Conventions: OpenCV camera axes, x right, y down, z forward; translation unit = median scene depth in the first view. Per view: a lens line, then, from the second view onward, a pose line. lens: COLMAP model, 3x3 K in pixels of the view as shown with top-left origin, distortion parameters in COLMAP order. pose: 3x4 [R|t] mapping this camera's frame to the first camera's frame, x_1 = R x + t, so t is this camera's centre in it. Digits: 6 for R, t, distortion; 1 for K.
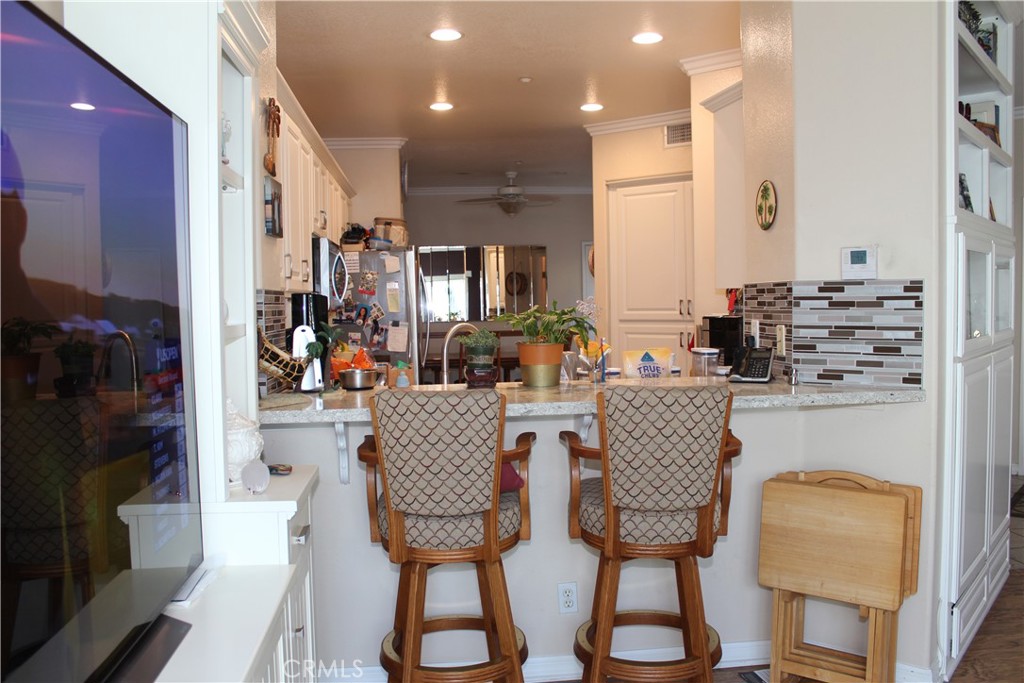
lens RADIAL K [[855.2, 0, 517.9], [0, 855.2, 347.4], [0, 0, 1]] dist [-0.171616, 0.164074]
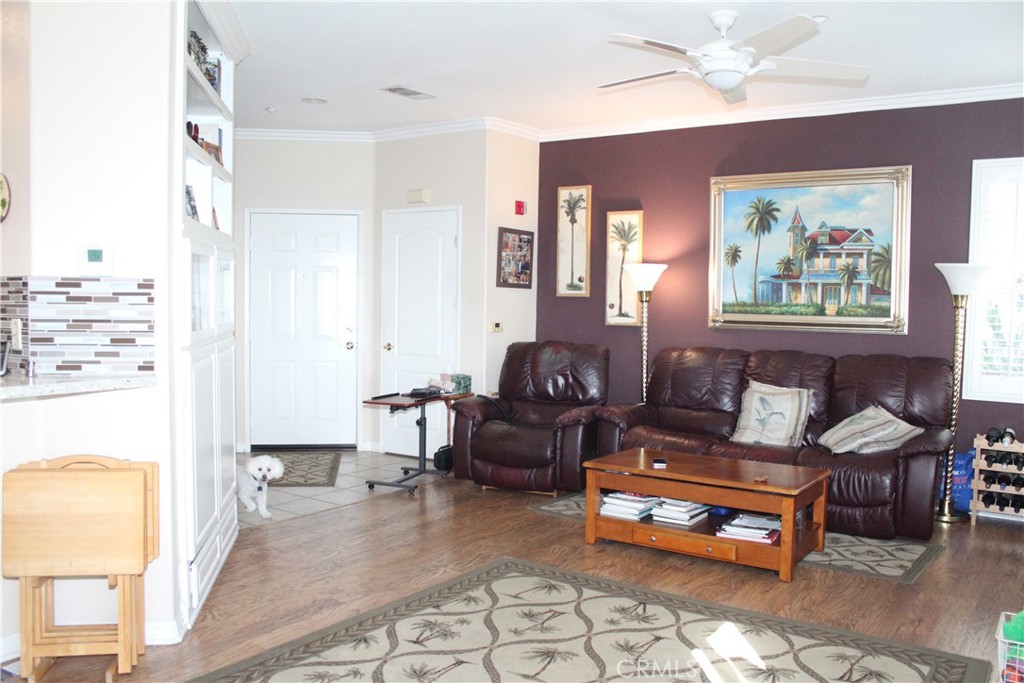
lens RADIAL K [[855.2, 0, 517.9], [0, 855.2, 347.4], [0, 0, 1]] dist [-0.171616, 0.164074]
pose [[0.656364, -0.020748, 0.754159, -0.038376], [0.017618, 0.999771, 0.012171, 0.006975], [-0.754239, 0.005298, 0.656579, -0.108849]]
